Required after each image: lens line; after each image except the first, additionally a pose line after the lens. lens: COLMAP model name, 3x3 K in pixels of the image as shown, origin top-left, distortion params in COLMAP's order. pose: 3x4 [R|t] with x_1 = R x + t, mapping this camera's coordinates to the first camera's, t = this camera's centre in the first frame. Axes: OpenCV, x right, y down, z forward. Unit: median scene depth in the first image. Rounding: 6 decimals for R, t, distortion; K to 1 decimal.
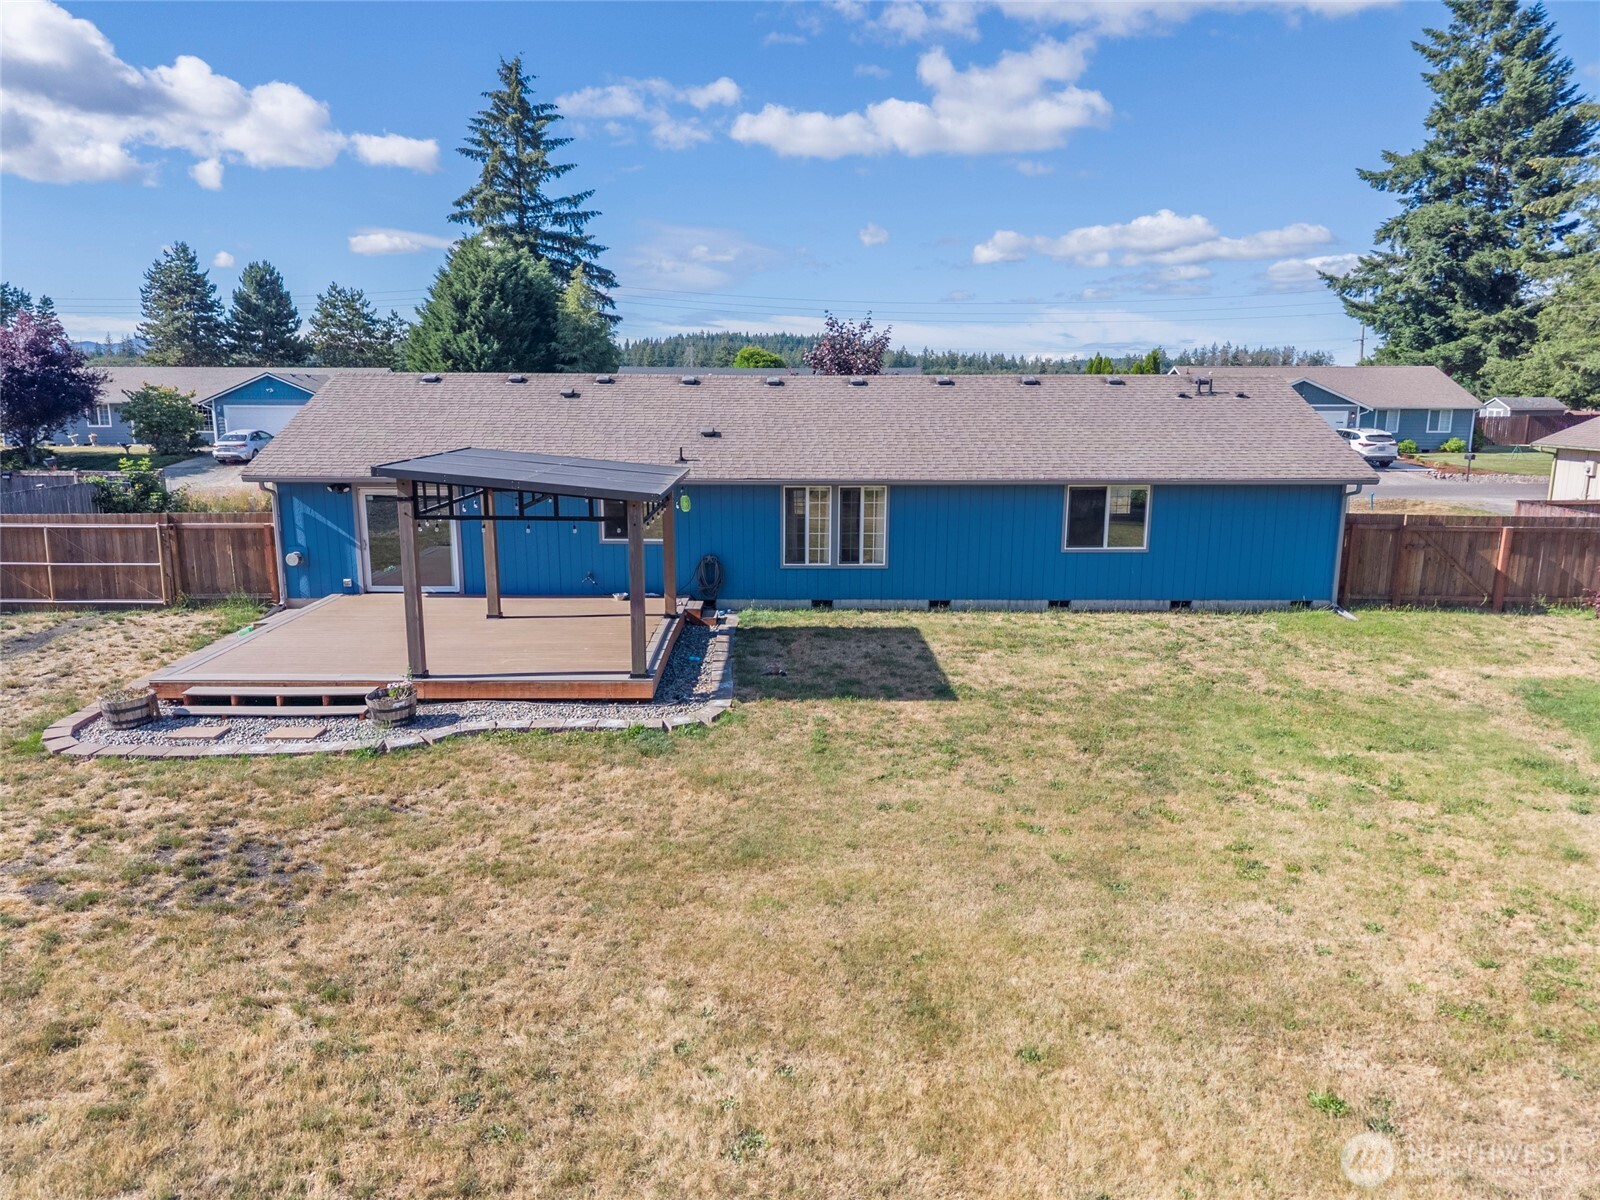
lens RADIAL K [[1044.9, 0, 789.6], [0, 1044.9, 594.2], [0, 0, 1]] dist [0.074293, -0.105020]
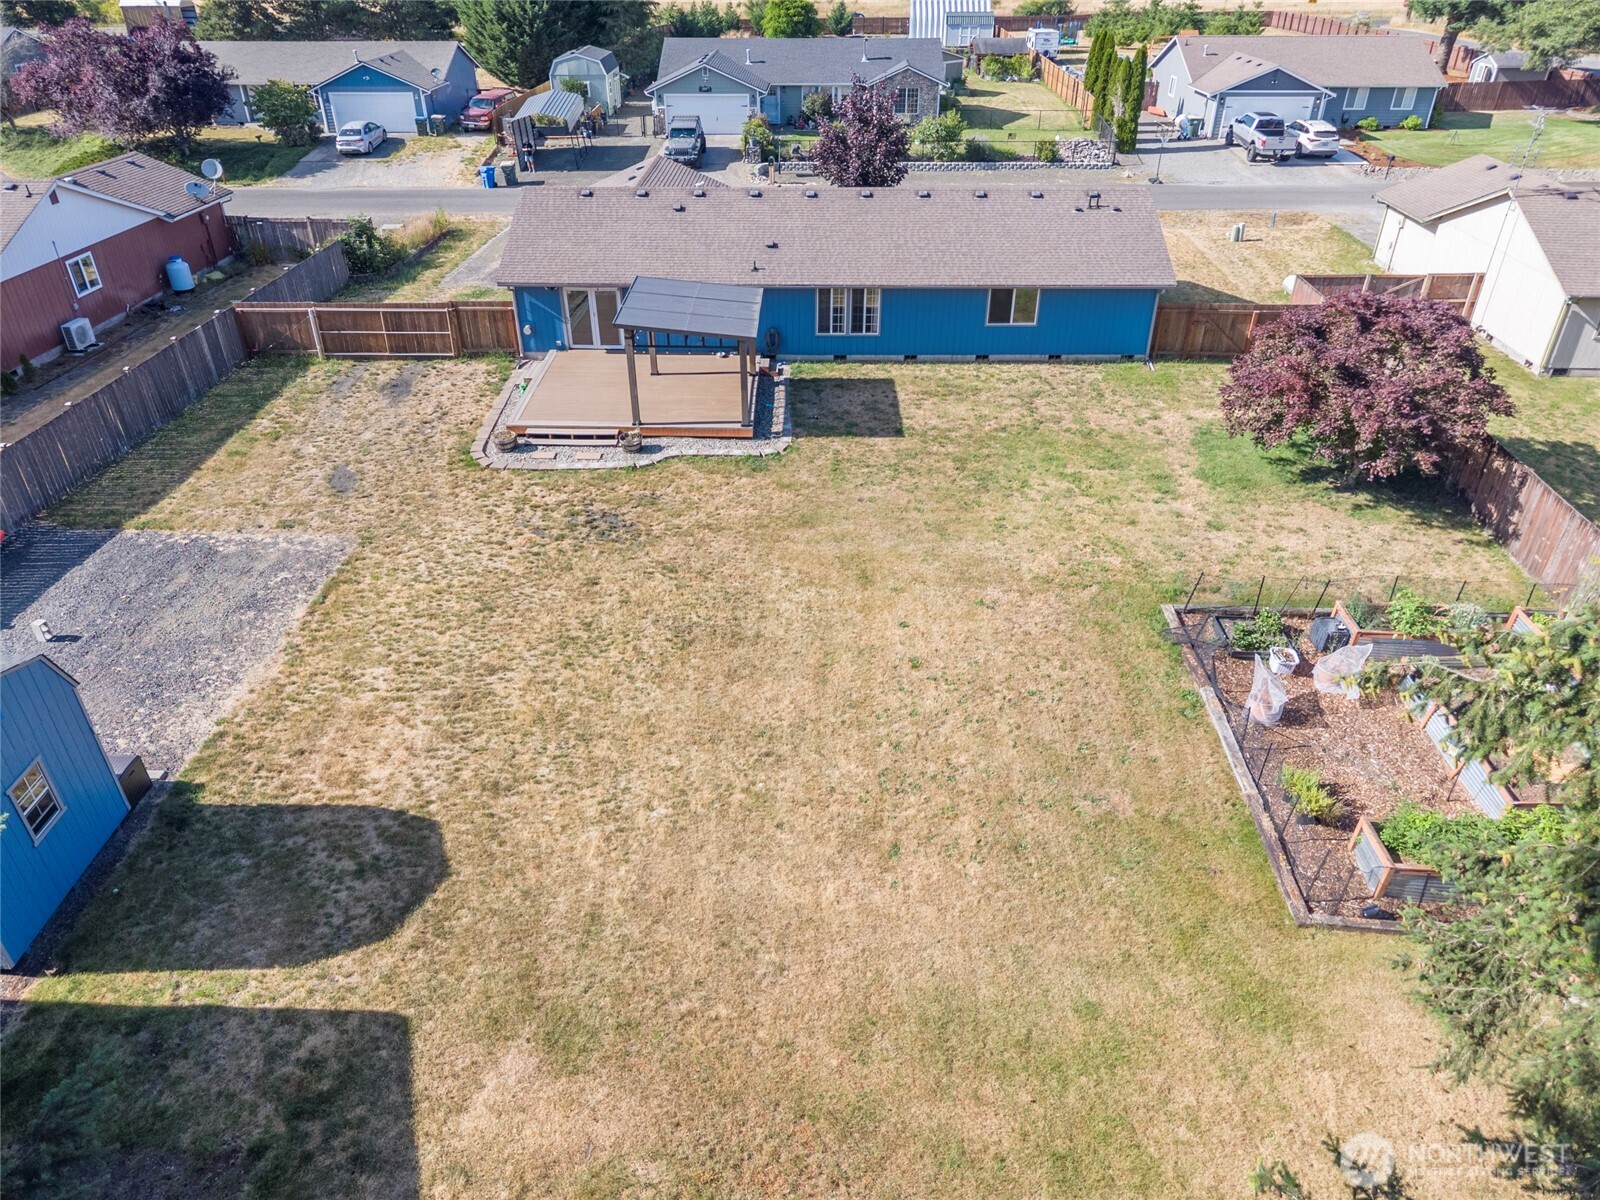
lens RADIAL K [[1080.9, 0, 800.0], [0, 1080.9, 600.0], [0, 0, 1]] dist [0.006889, 0.001935]
pose [[0.999892, 0.008625, -0.011916, -0.011784], [-0.003566, 0.928034, 0.372479, -0.368070], [0.014272, -0.372396, 0.927964, -1.003871]]
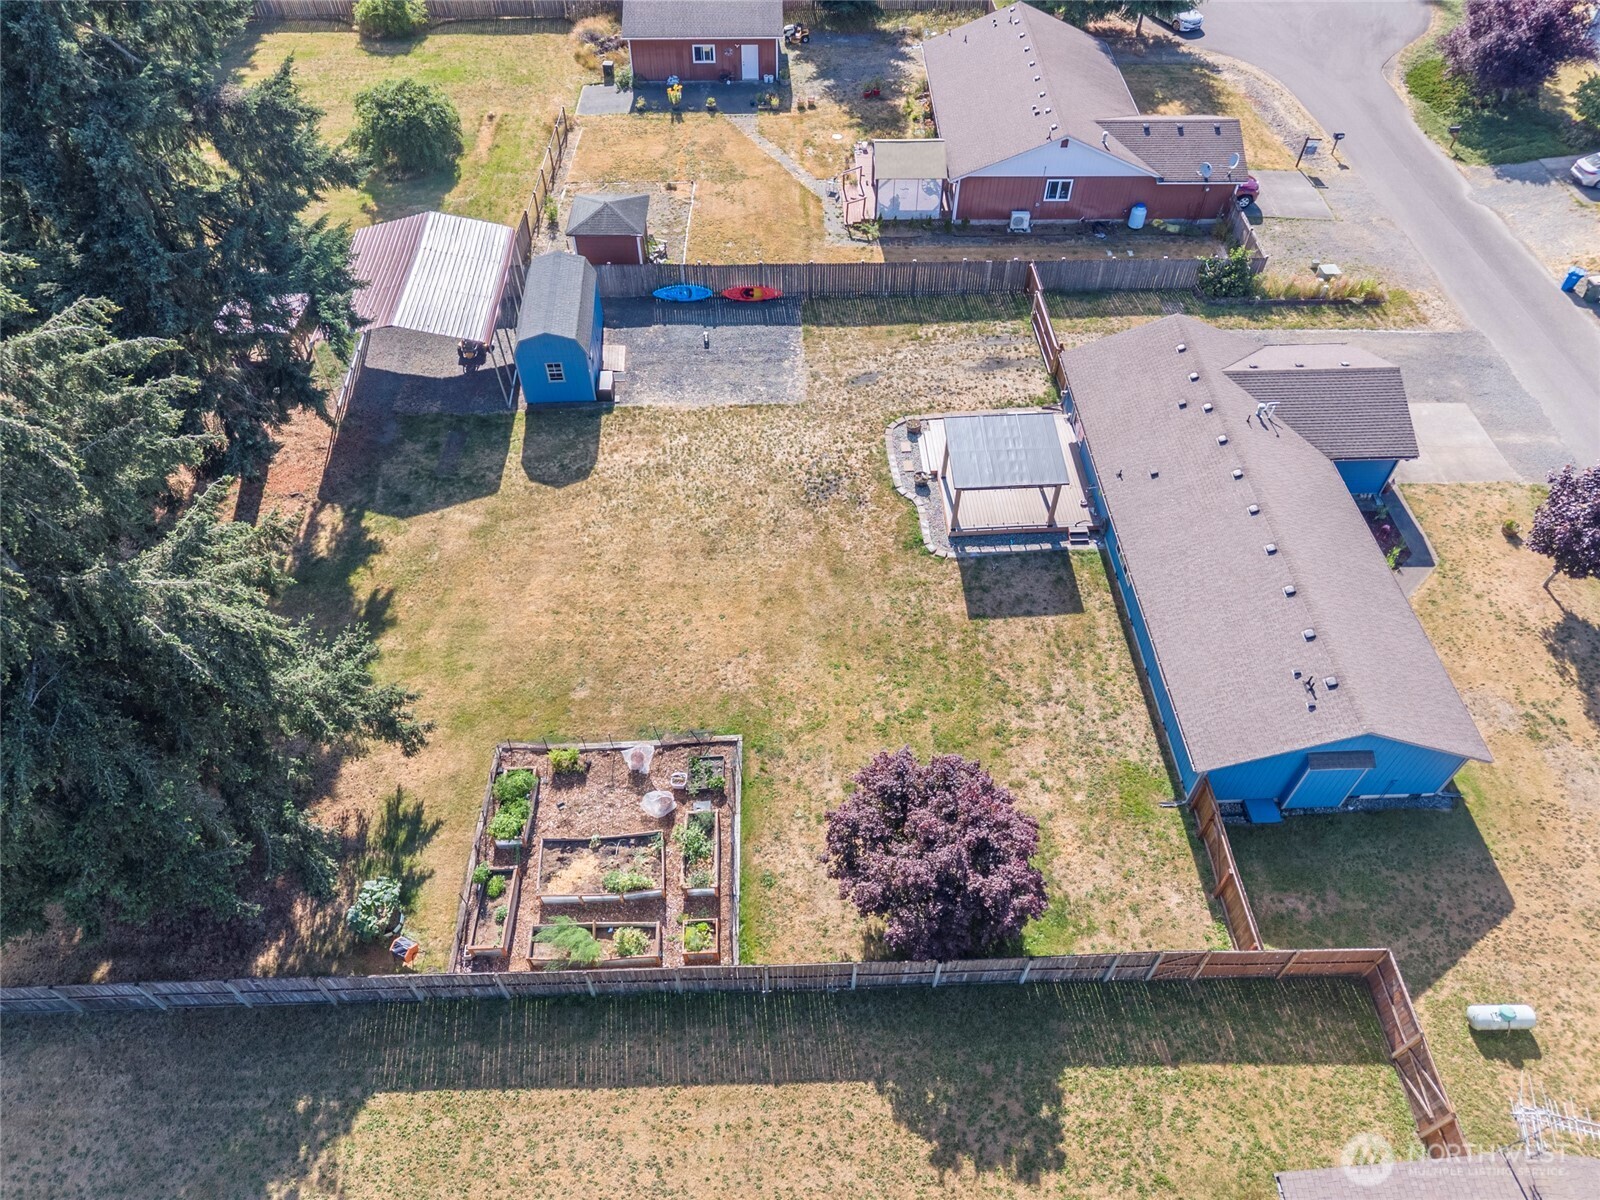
lens RADIAL K [[1080.9, 0, 800.0], [0, 1080.9, 600.0], [0, 0, 1]] dist [0.006889, 0.001935]
pose [[0.047108, 0.759782, -0.648469, 1.837376], [-0.183646, 0.644712, 0.742038, -1.846269], [0.981863, 0.084133, 0.169902, 0.095831]]
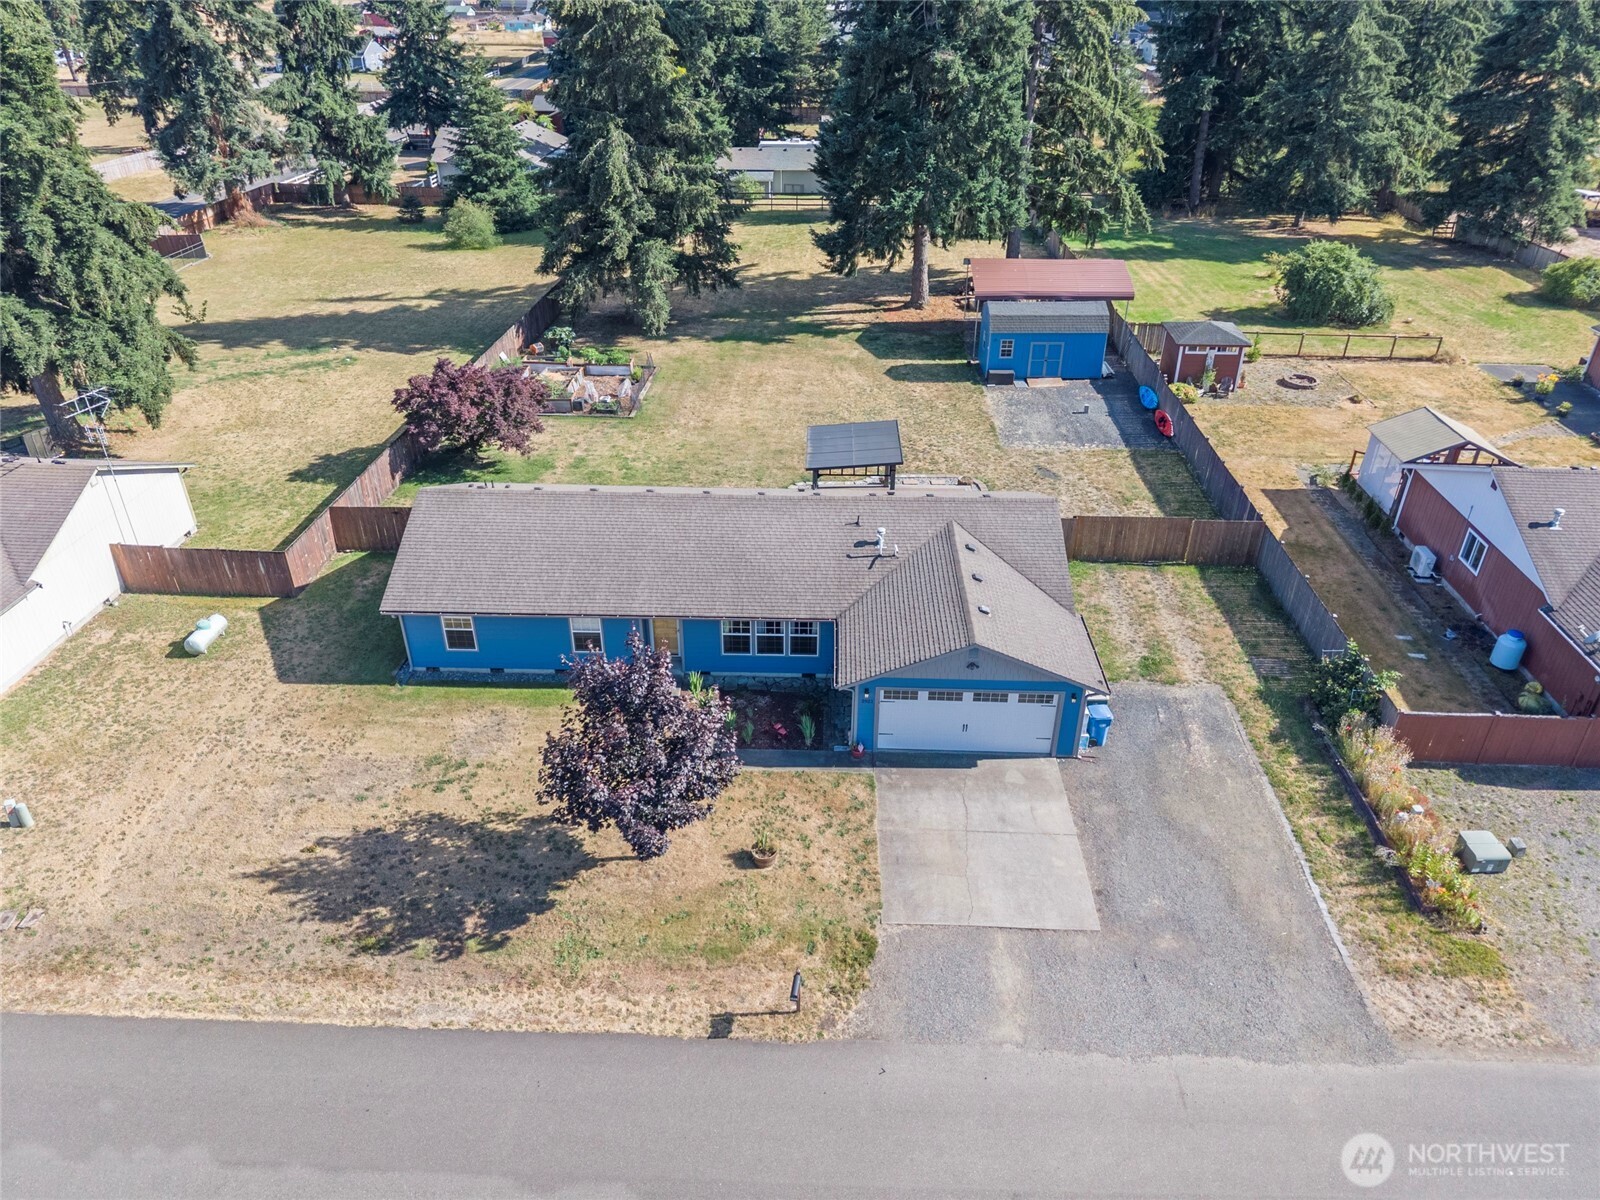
lens RADIAL K [[1044.9, 0, 789.6], [0, 1044.9, 594.2], [0, 0, 1]] dist [0.074293, -0.105020]
pose [[-0.999505, -0.011745, 0.029194, -0.156492], [0.010599, 0.747893, 0.663734, -1.680573], [-0.029630, 0.663715, -0.747399, 3.414695]]
